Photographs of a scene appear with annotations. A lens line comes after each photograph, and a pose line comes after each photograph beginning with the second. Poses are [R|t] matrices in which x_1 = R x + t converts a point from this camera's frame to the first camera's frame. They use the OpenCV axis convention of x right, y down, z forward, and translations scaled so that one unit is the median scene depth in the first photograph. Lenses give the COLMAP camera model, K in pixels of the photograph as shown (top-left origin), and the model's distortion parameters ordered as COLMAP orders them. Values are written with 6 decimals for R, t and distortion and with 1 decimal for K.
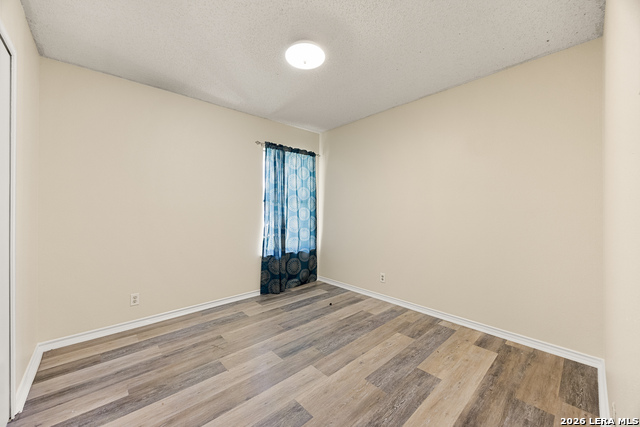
lens RADIAL K [[245.7, 0, 319.2], [0, 245.7, 211.9], [0, 0, 1]] dist [-0.001806, 0.000012]
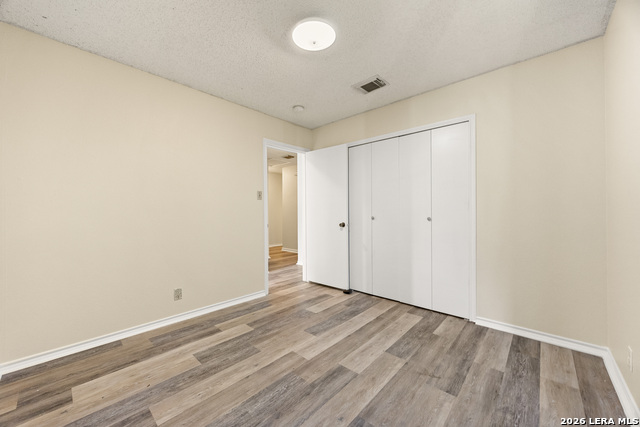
lens RADIAL K [[245.7, 0, 319.2], [0, 245.7, 211.9], [0, 0, 1]] dist [-0.001806, 0.000012]
pose [[-0.996154, 0.006665, -0.087361, 0.007403], [0.006407, 0.999974, 0.003232, 0.018150], [0.087380, 0.002659, -0.996171, 1.928766]]
